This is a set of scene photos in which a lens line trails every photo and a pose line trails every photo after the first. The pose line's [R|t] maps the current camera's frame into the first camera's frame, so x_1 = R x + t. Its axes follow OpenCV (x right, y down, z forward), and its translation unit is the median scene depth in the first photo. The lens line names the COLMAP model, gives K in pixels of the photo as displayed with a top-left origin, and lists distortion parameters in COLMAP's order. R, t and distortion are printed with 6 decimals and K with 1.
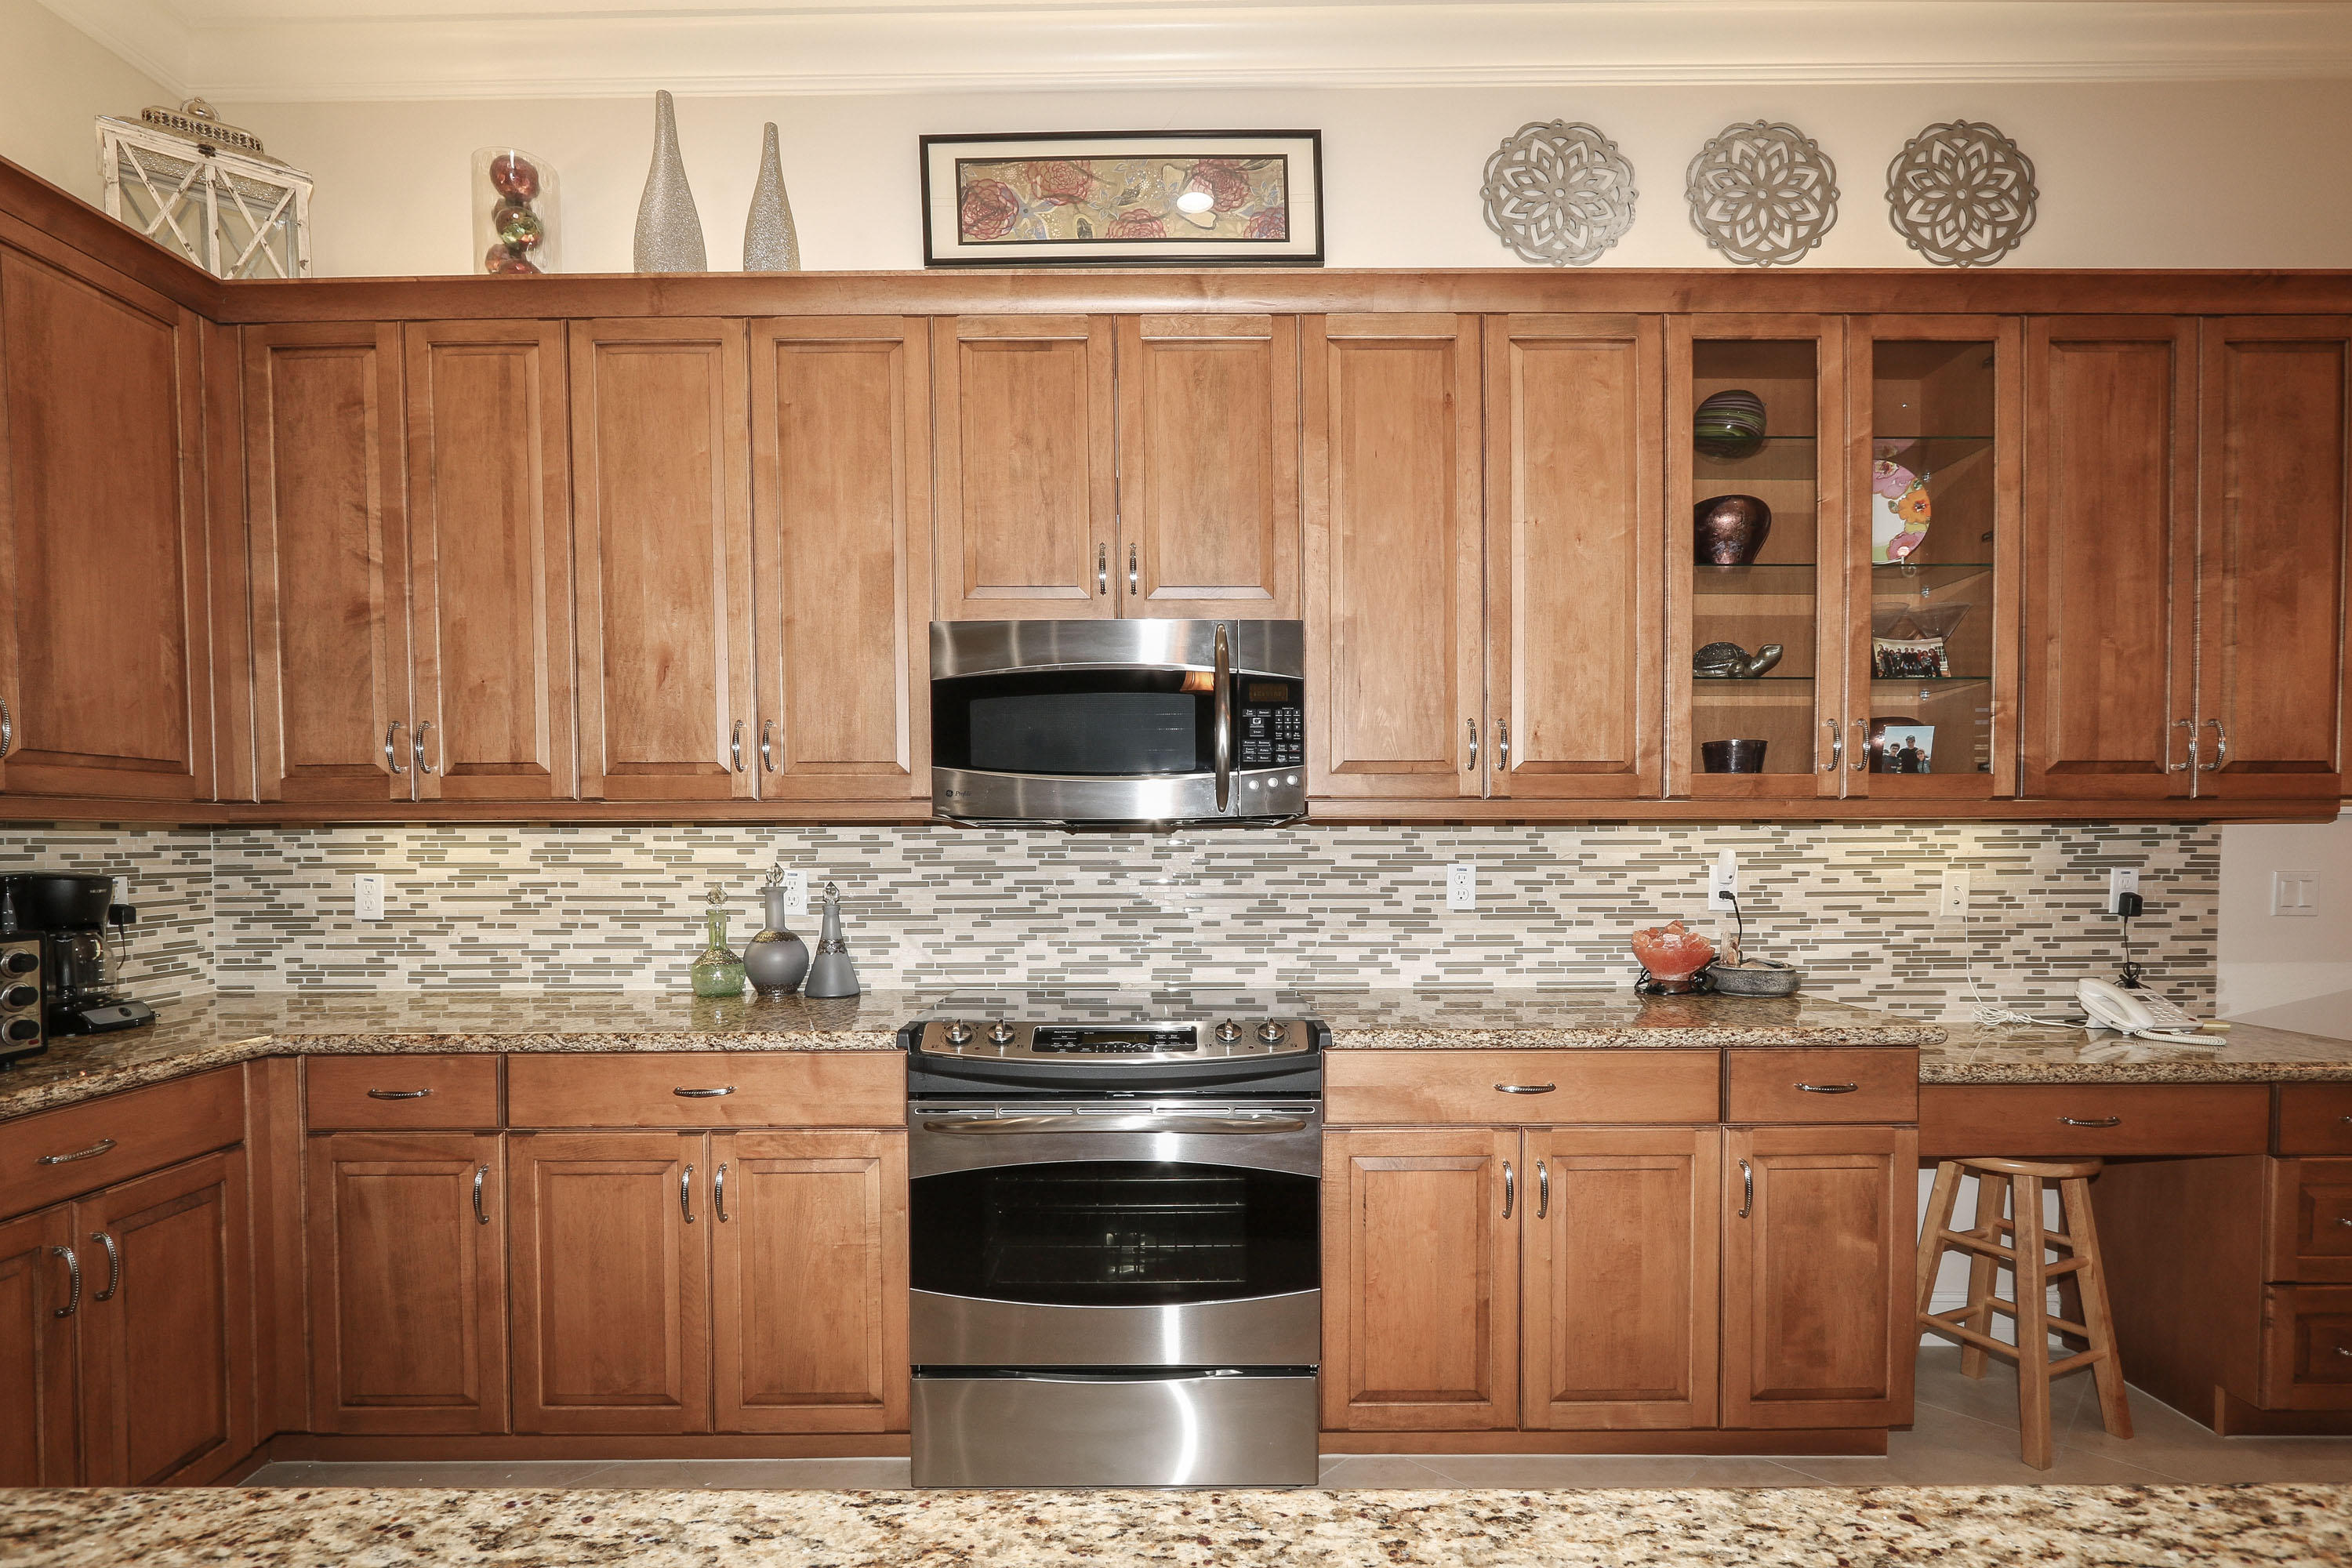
lens RADIAL K [[1099.4, 0, 1161.7], [0, 1099.4, 874.8], [0, 0, 1]] dist [-0.007183, -0.001124]
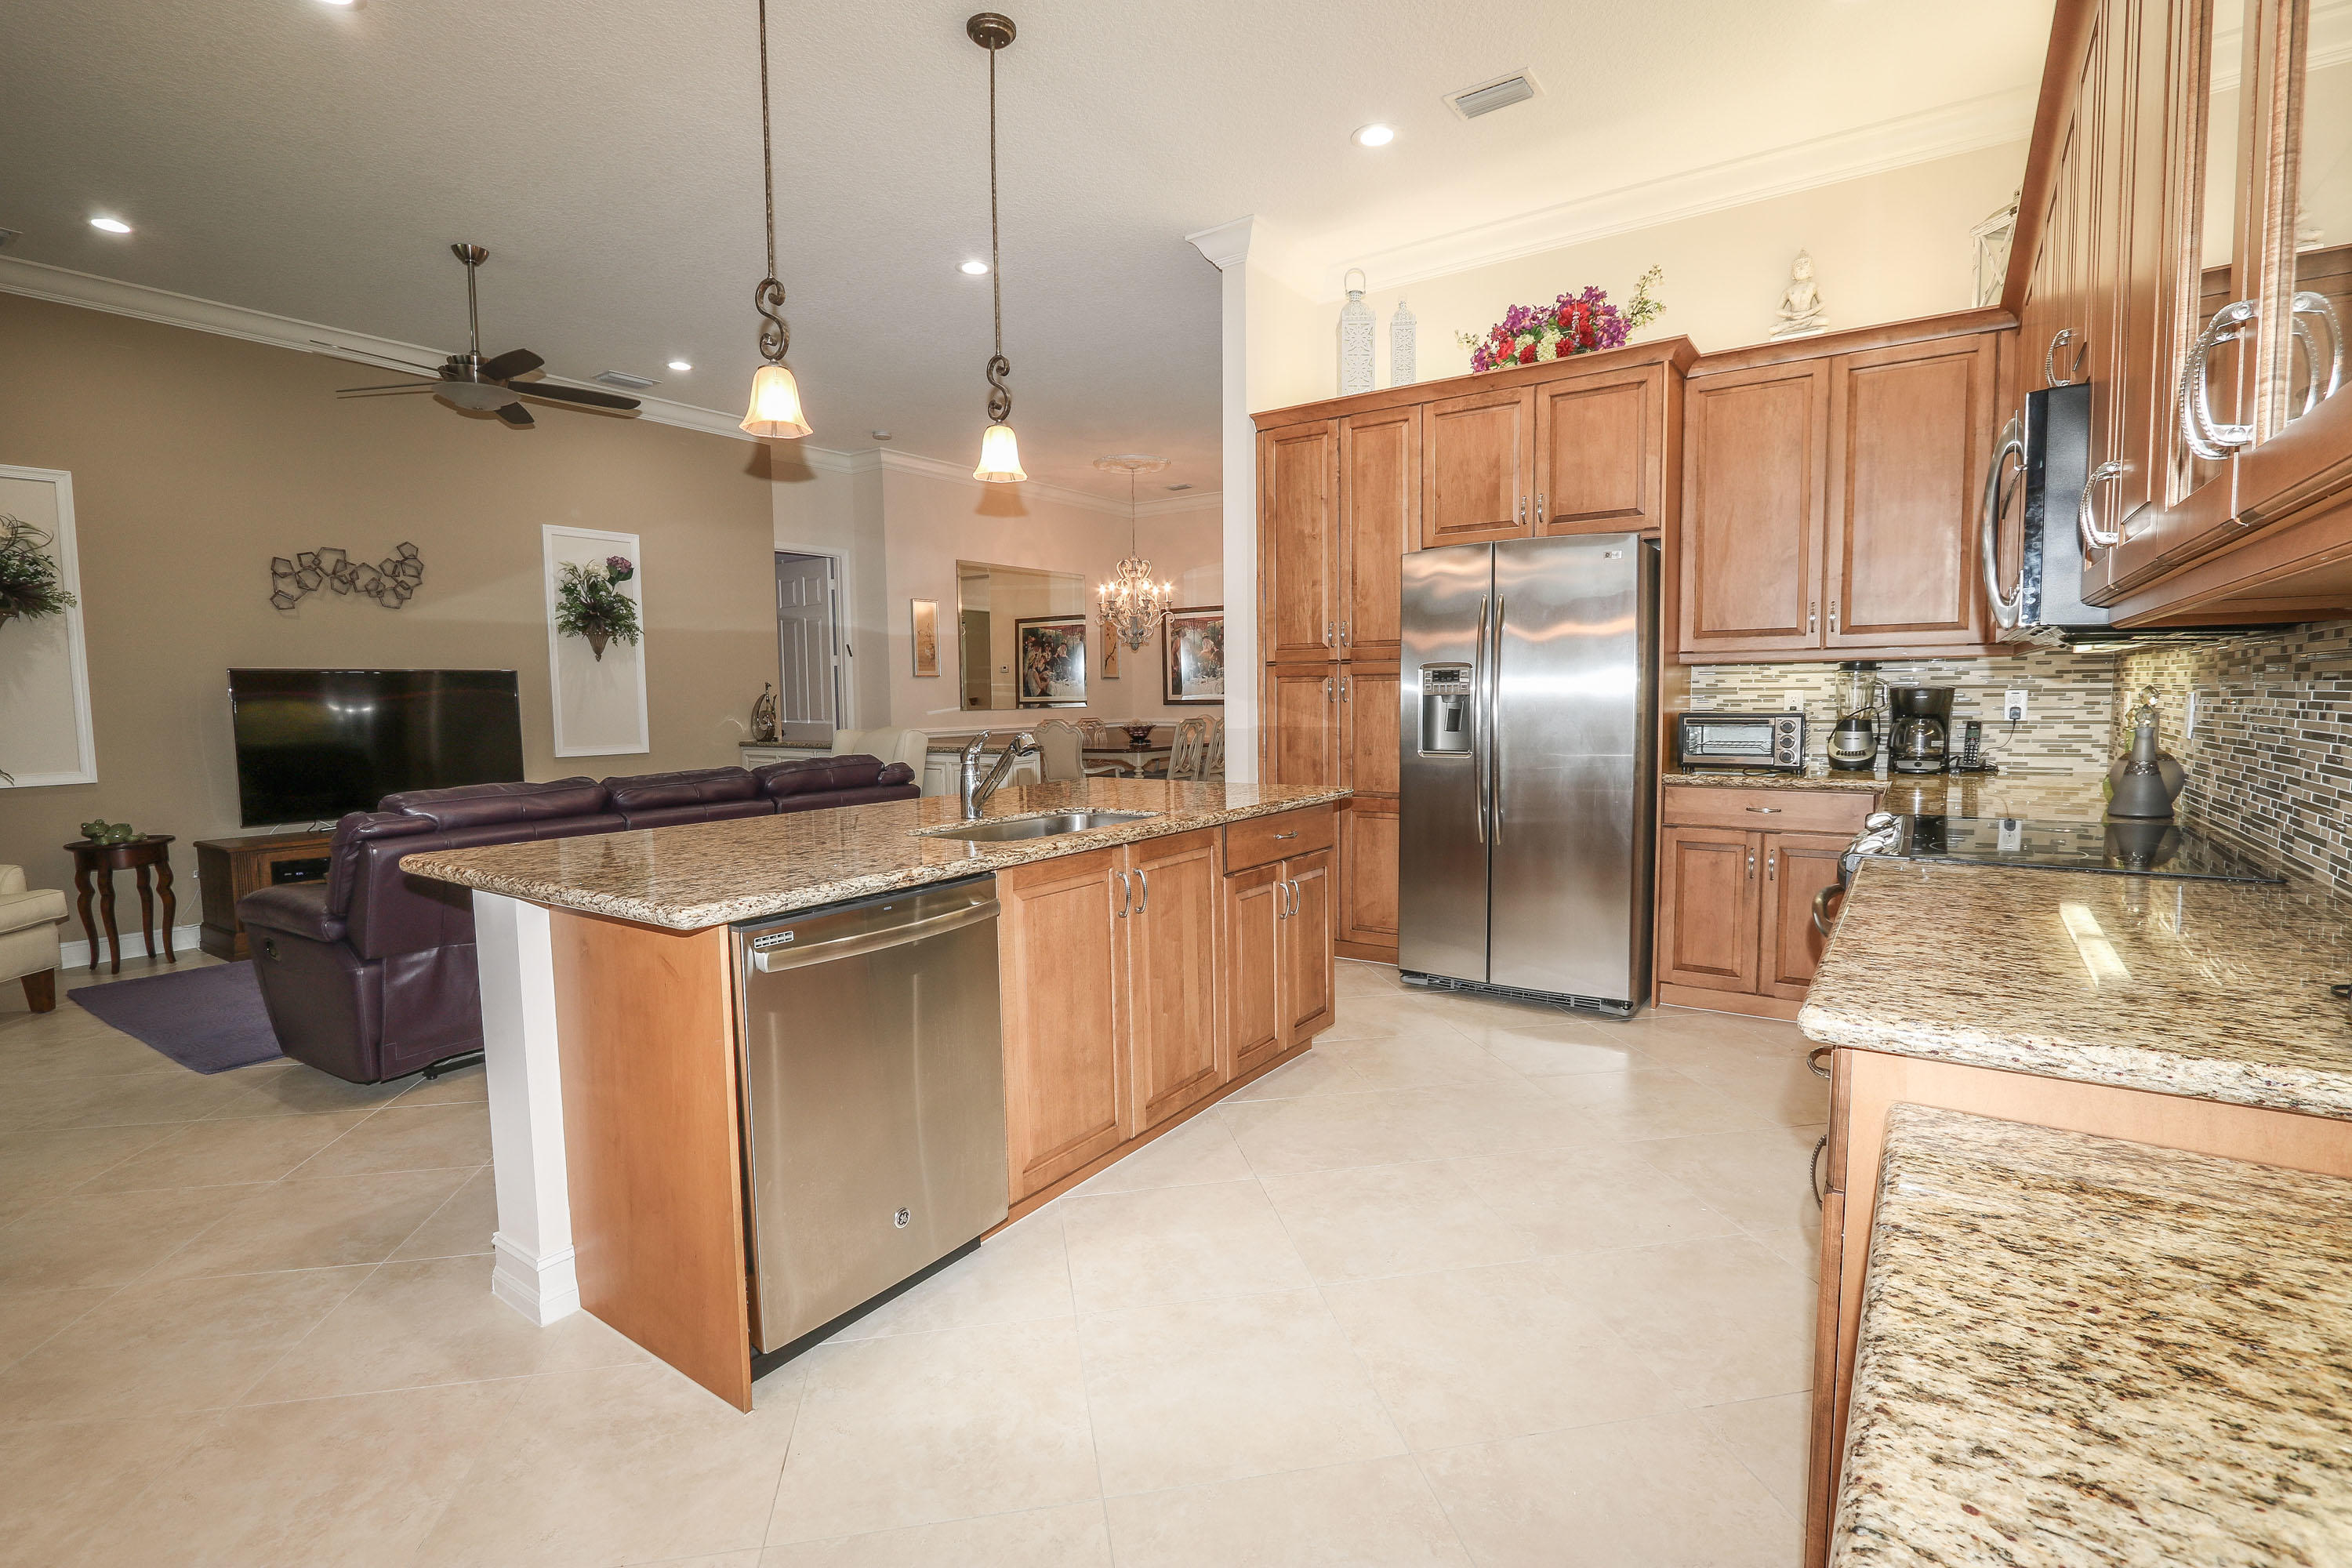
lens RADIAL K [[1099.4, 0, 1172.3], [0, 1099.4, 779.6], [0, 0, 1]] dist [-0.007183, -0.001124]
pose [[-0.575336, 0.077777, -0.814211, 1.003591], [-0.001075, 0.995396, 0.095844, -0.018845], [0.817916, 0.056018, -0.572604, 0.856083]]
